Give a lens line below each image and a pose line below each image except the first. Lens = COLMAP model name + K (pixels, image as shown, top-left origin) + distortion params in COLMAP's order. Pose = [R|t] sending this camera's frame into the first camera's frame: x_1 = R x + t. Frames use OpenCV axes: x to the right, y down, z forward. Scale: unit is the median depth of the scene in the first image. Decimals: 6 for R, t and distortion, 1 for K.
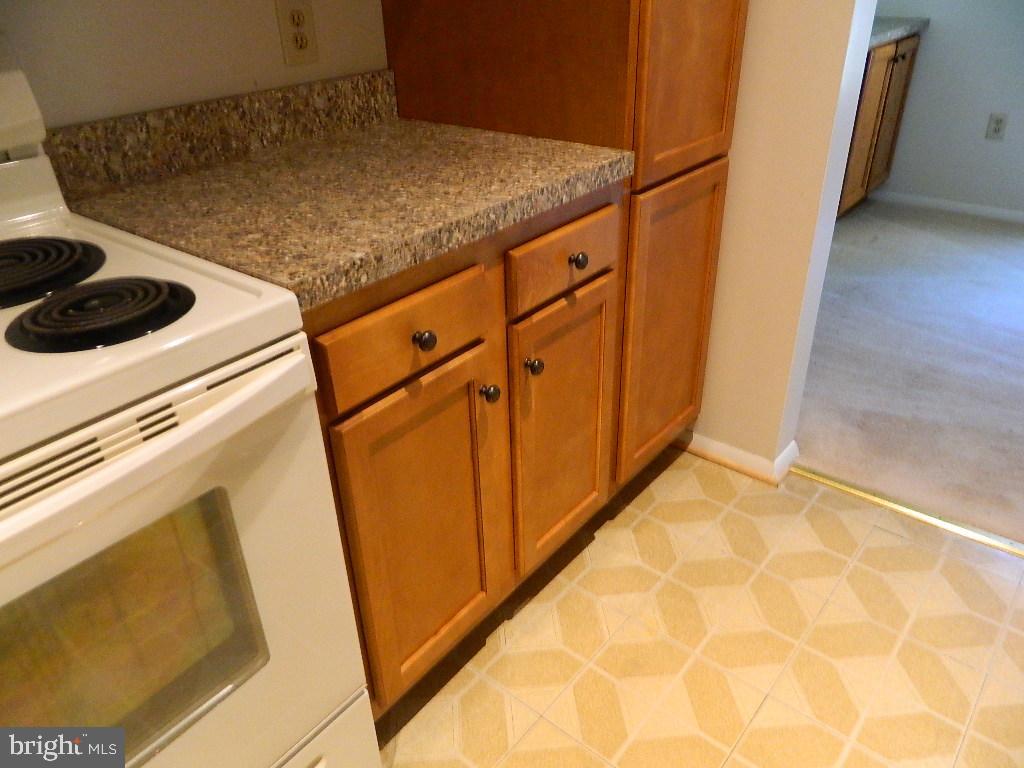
lens RADIAL K [[755.9, 0, 503.3], [0, 755.9, 382.3], [0, 0, 1]] dist [0.008594, -0.015316]
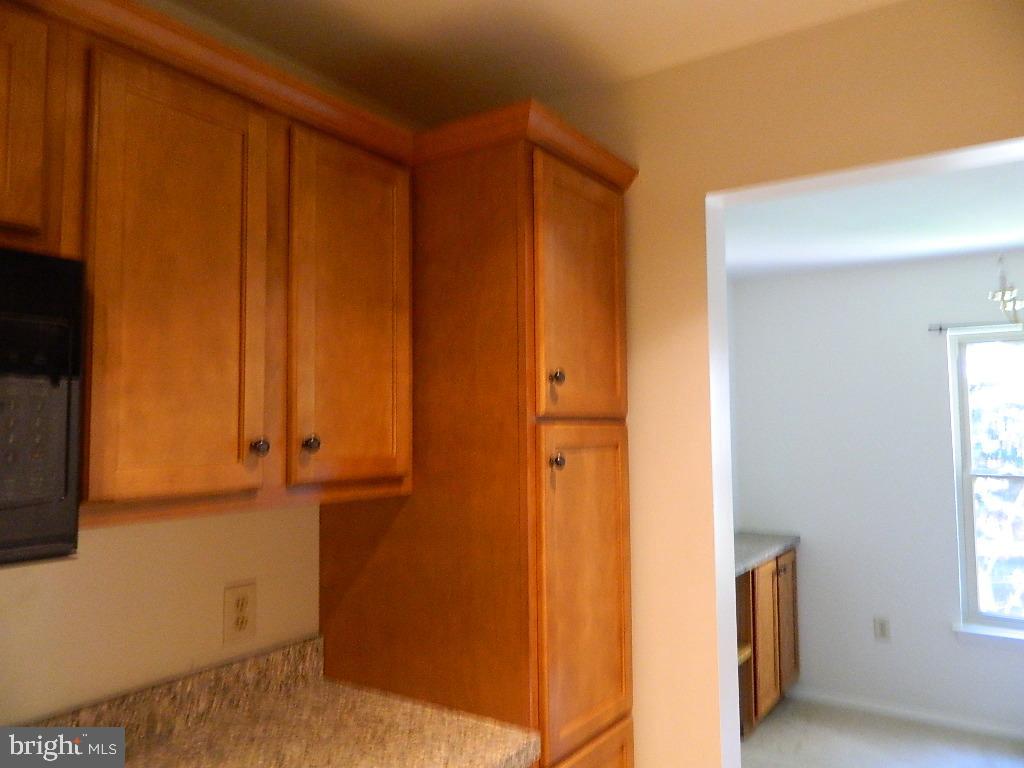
lens RADIAL K [[755.9, 0, 505.2], [0, 755.9, 376.4], [0, 0, 1]] dist [0.008594, -0.015316]
pose [[0.996192, 0.025008, 0.083518, 0.021564], [0.025518, 0.832380, -0.553617, -0.139874], [-0.083364, 0.553640, 0.828573, -0.183791]]
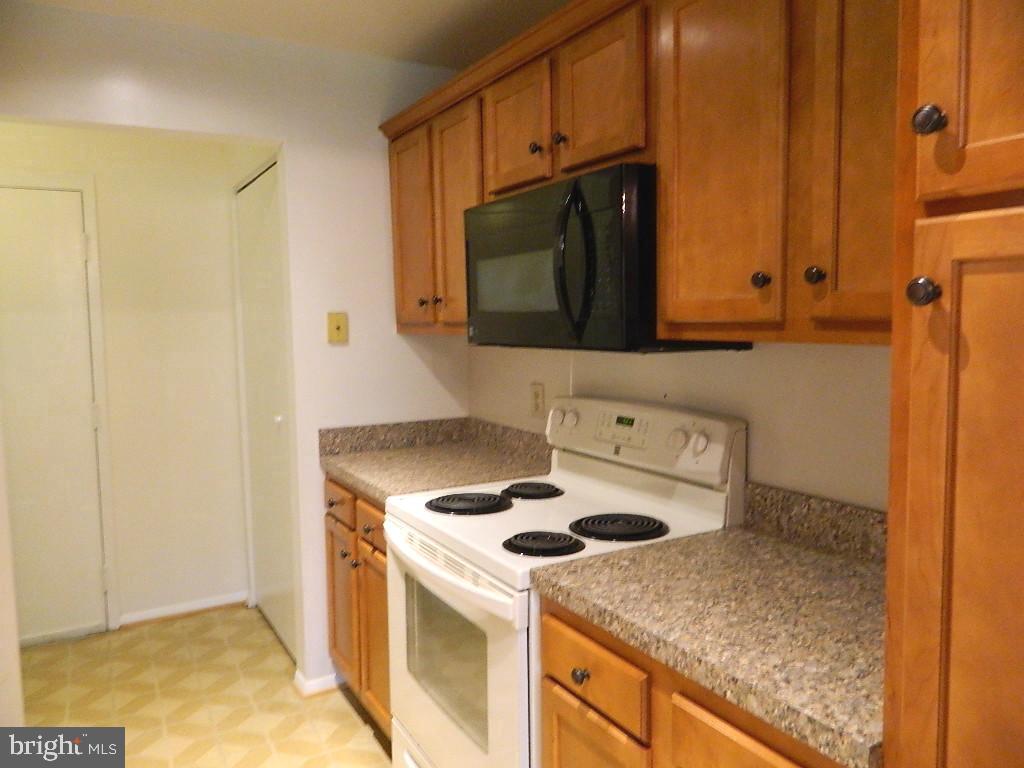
lens RADIAL K [[755.9, 0, 505.8], [0, 755.9, 373.7], [0, 0, 1]] dist [0.008594, -0.015316]
pose [[-0.358005, 0.105763, -0.927710, 0.889838], [-0.434686, 0.860451, 0.265841, -0.642269], [0.826366, 0.498435, -0.262072, 0.779831]]
